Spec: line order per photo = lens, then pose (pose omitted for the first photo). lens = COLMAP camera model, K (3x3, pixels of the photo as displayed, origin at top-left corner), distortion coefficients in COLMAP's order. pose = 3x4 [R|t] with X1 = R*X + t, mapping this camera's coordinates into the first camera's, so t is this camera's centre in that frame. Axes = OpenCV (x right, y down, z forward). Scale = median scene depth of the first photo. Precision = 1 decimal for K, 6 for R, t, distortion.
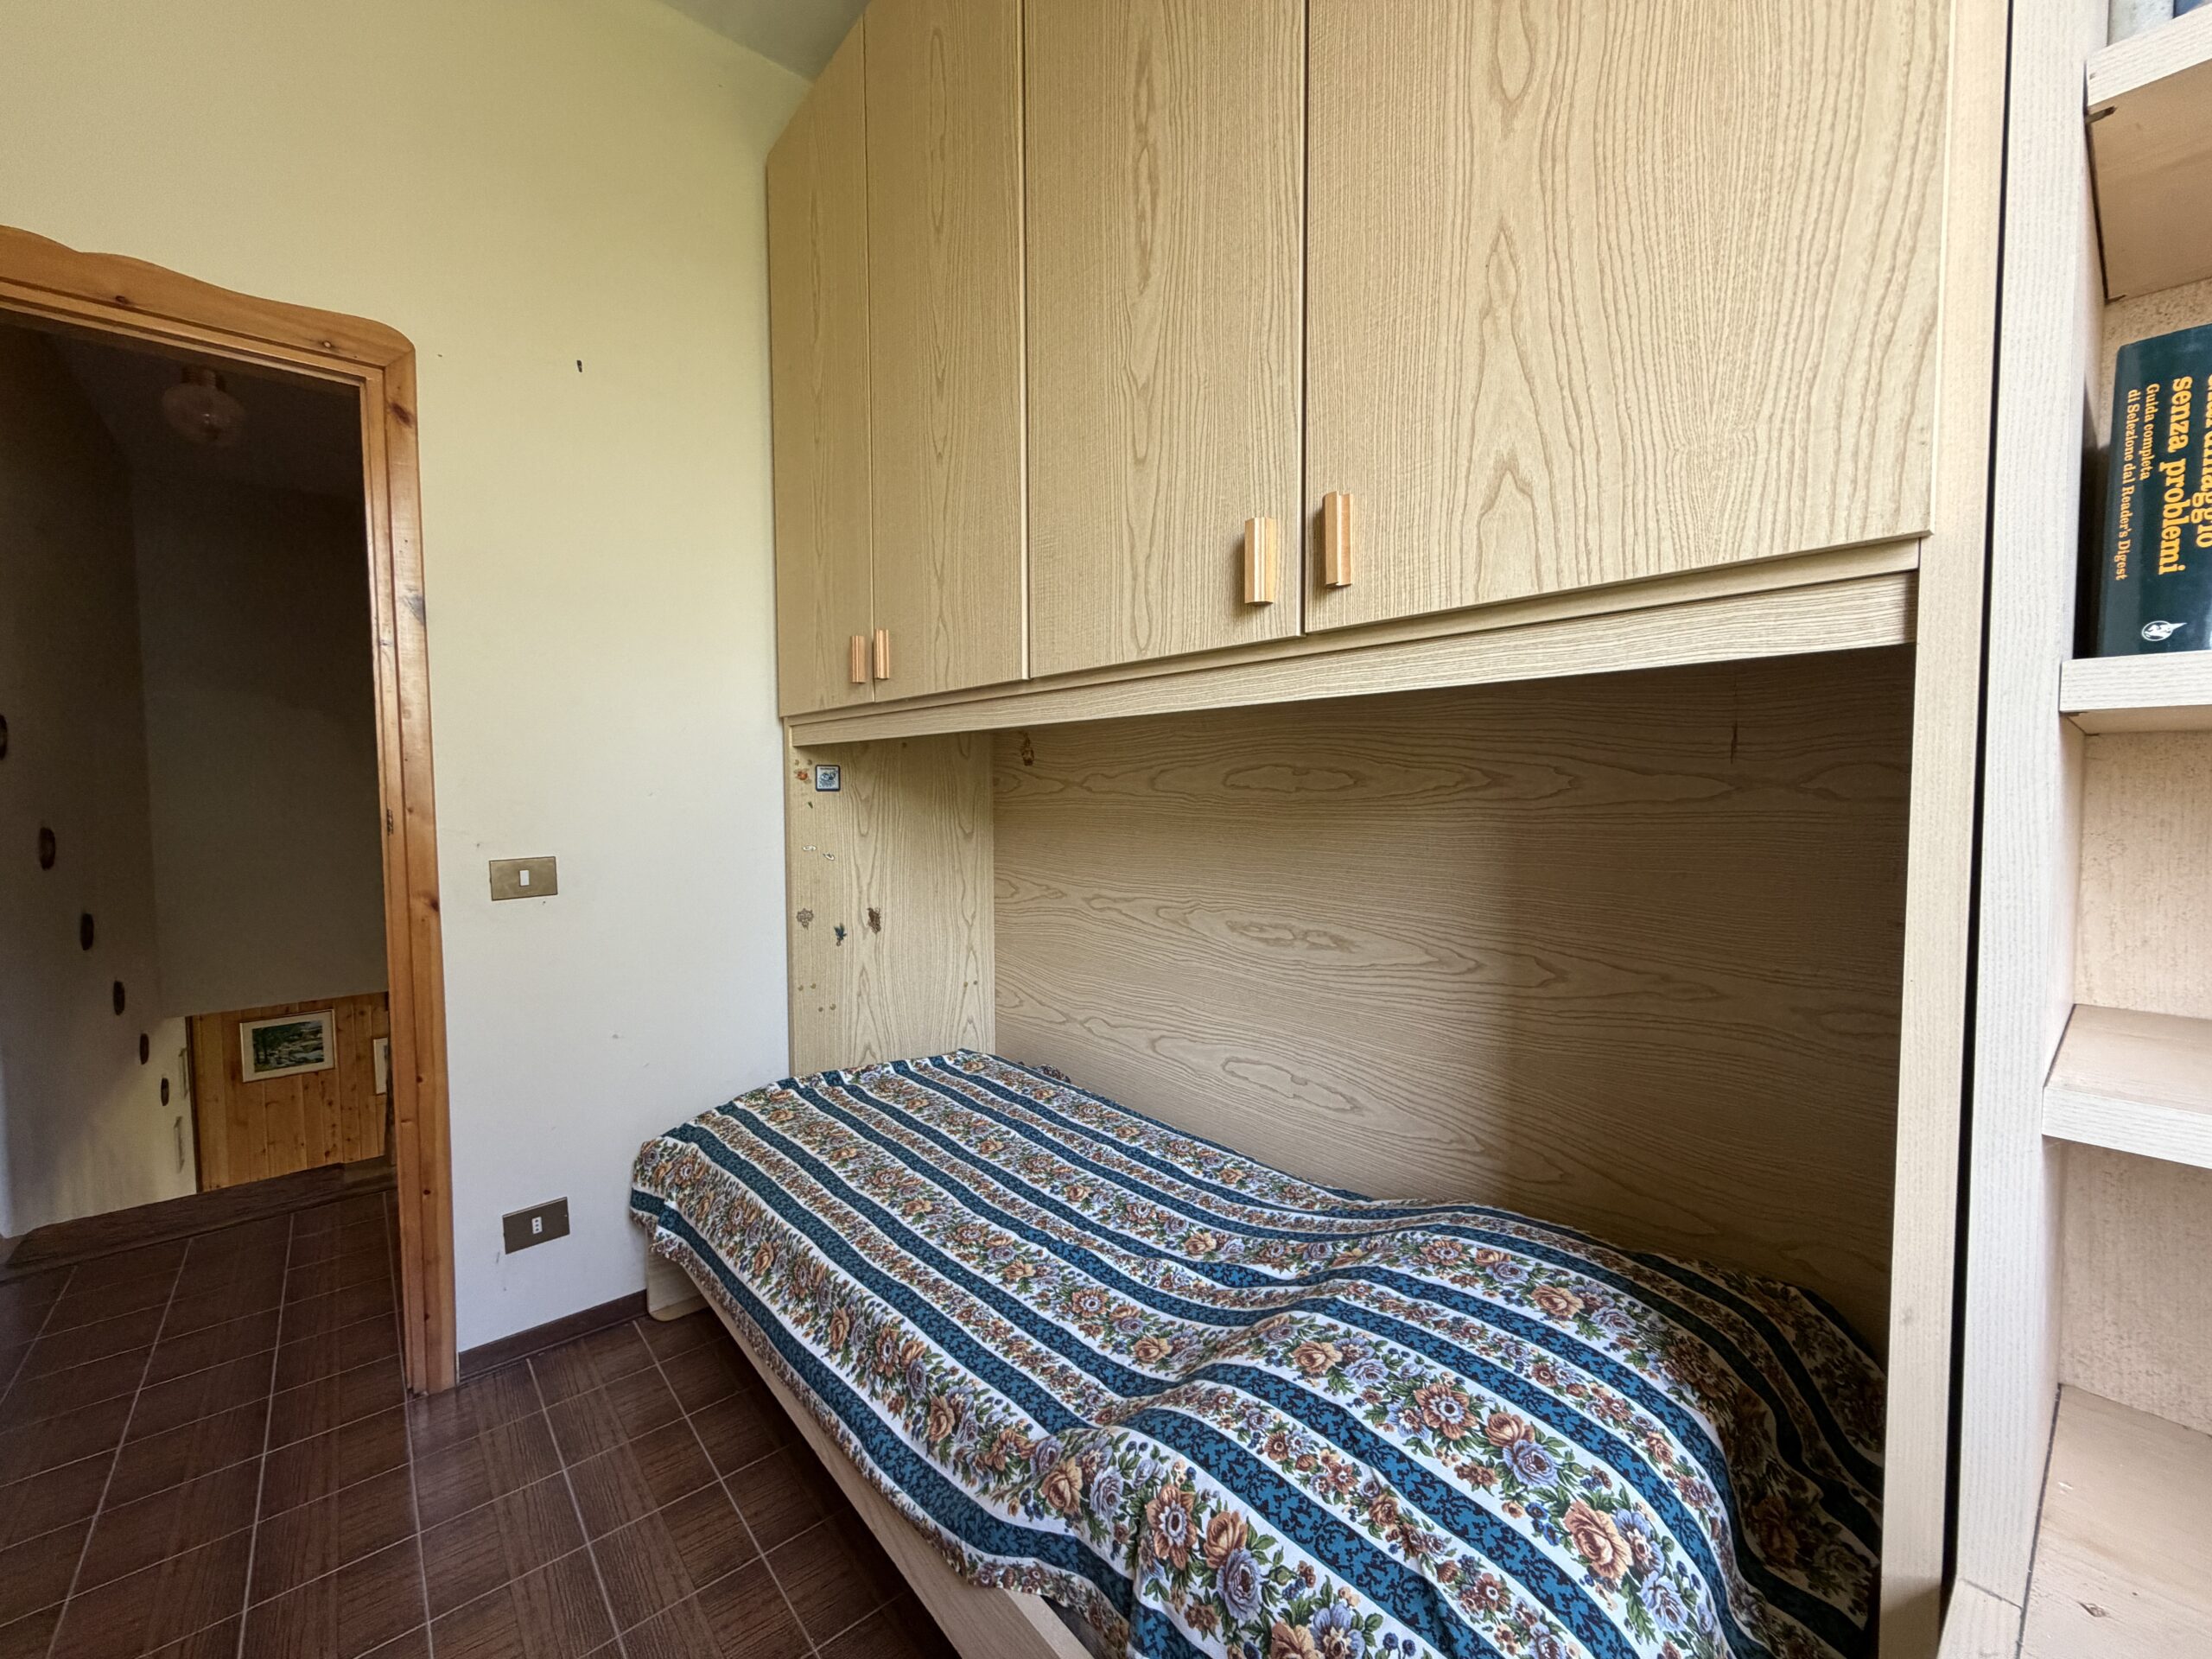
lens RADIAL K [[882.6, 0, 1099.3], [0, 882.6, 831.5], [0, 0, 1]] dist [-0.000467, 0.000416]
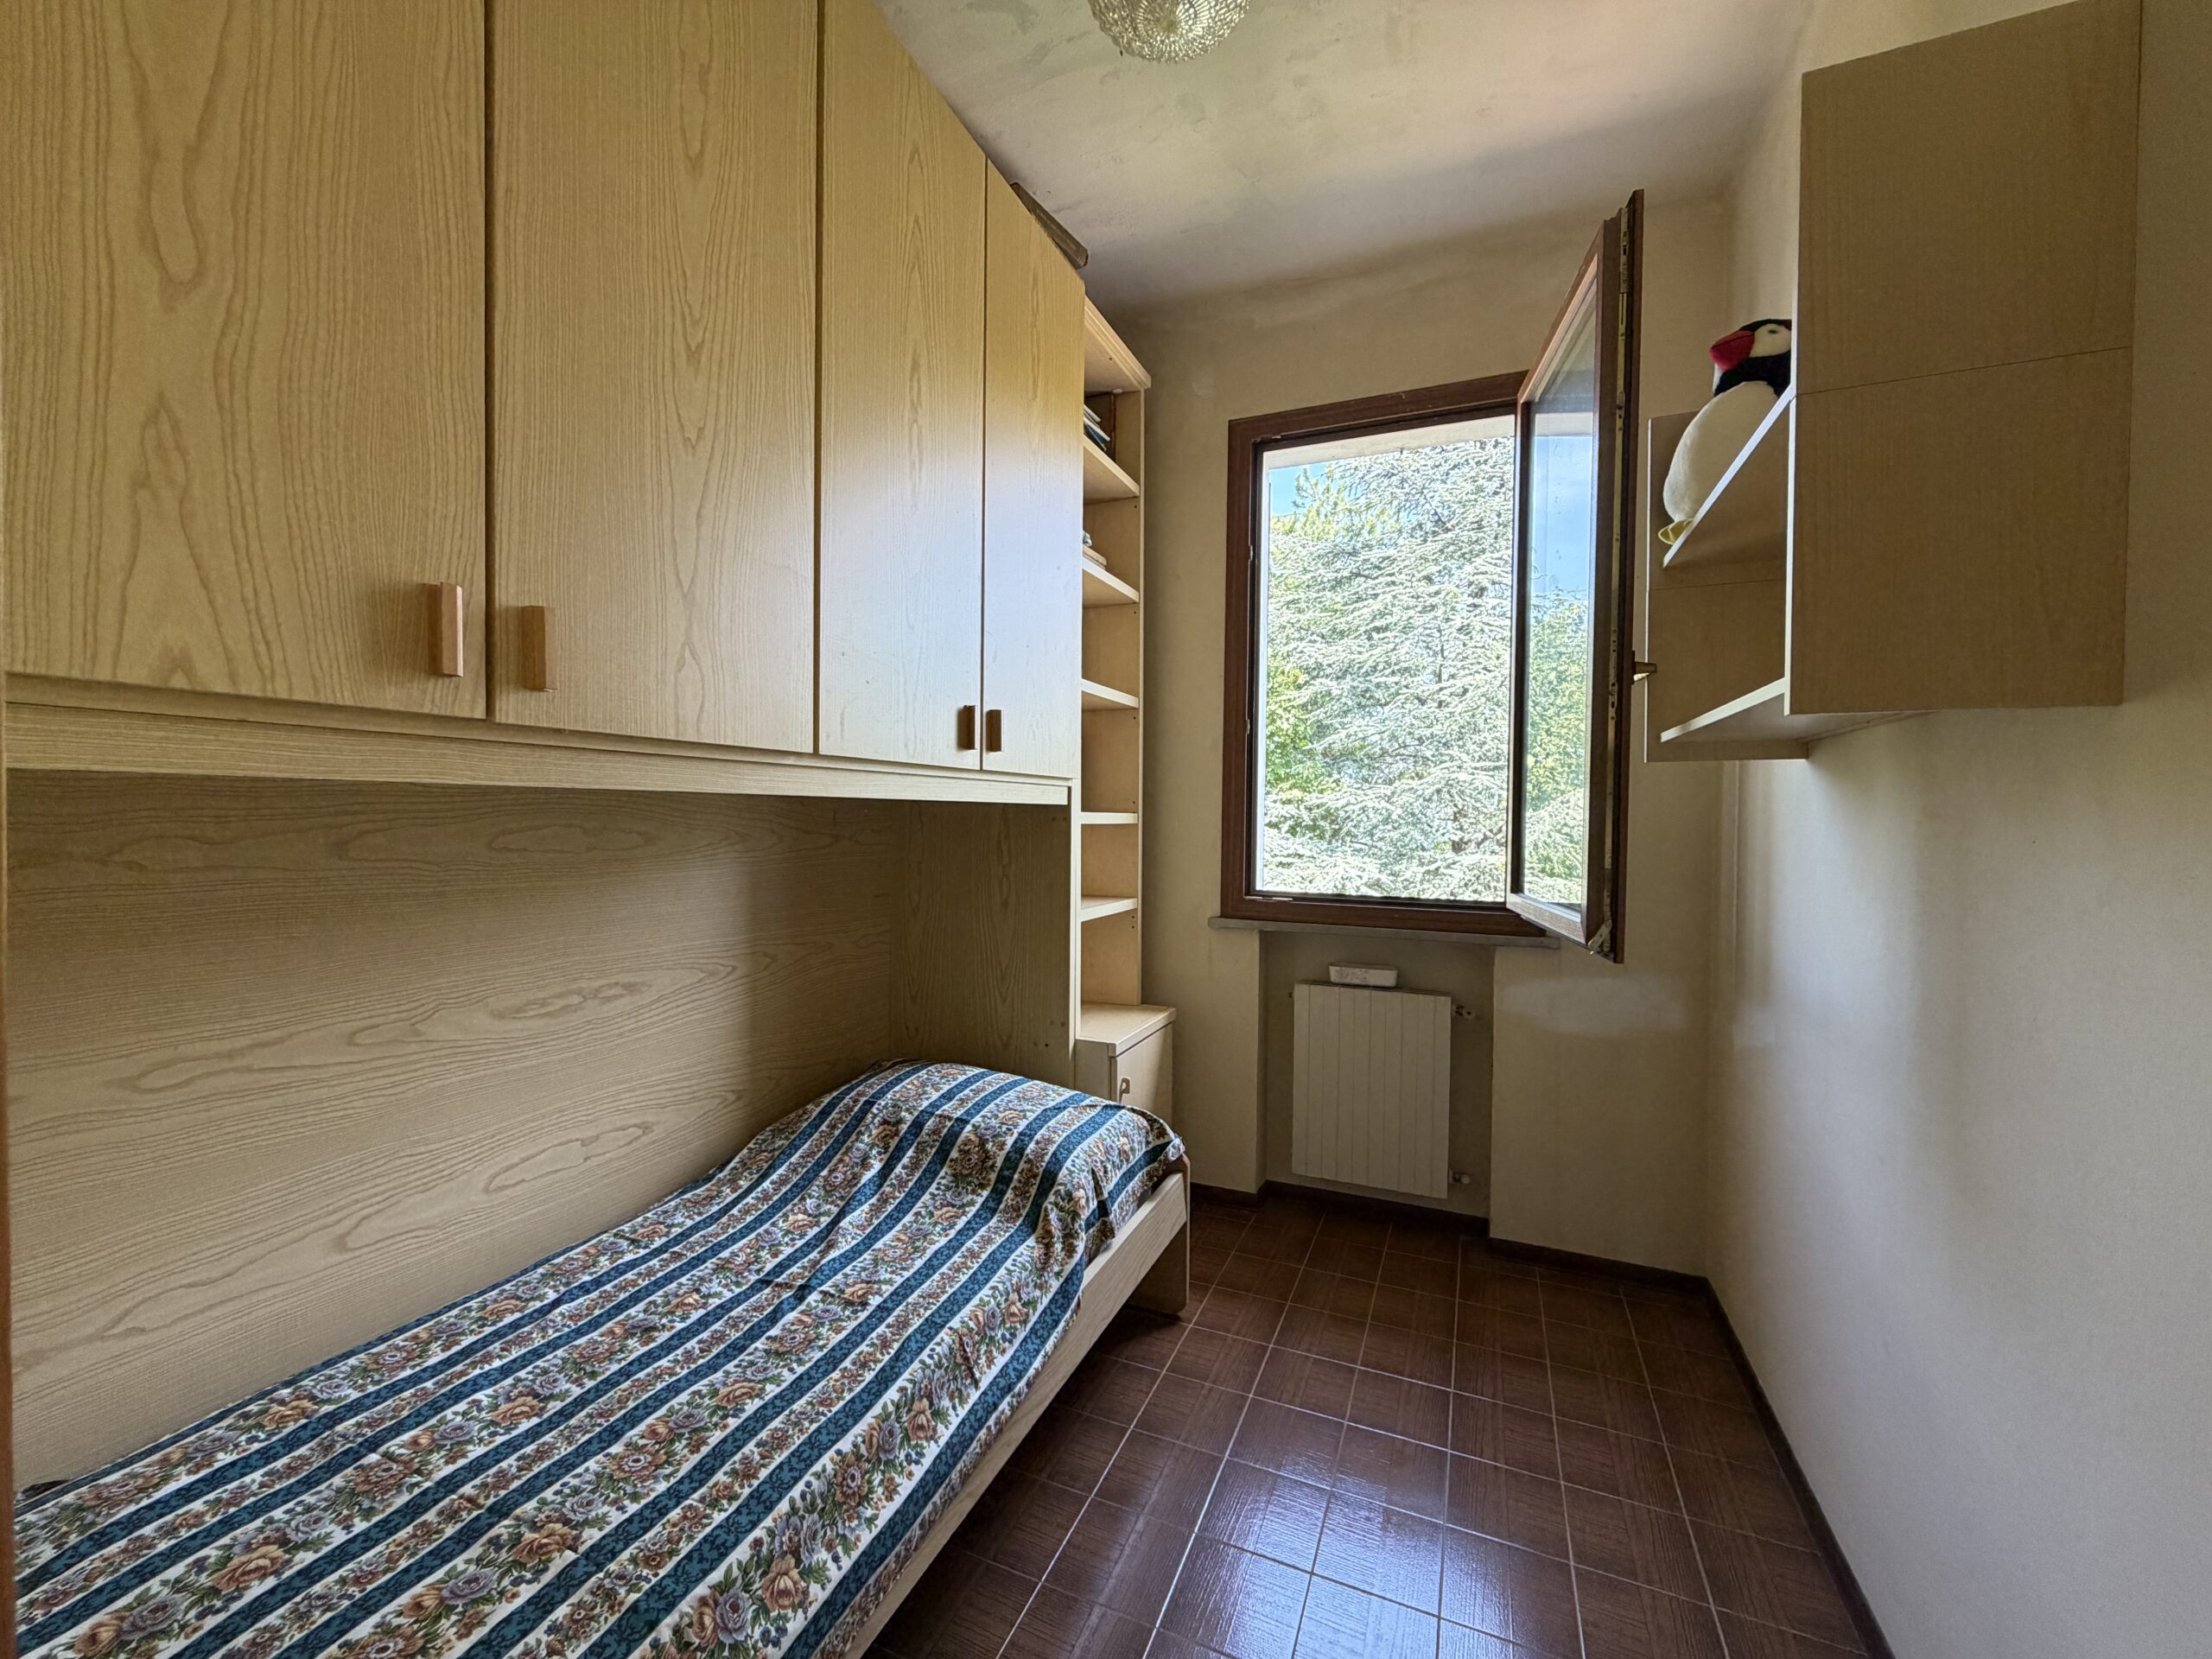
lens RADIAL K [[880.7, 0, 1099.7], [0, 880.7, 831.8], [0, 0, 1]] dist [-0.000118, 0.000158]
pose [[-0.435884, -0.018368, 0.899816, -0.995133], [0.038513, 0.998495, 0.039039, -0.090859], [-0.899179, 0.051671, -0.434520, 0.972933]]
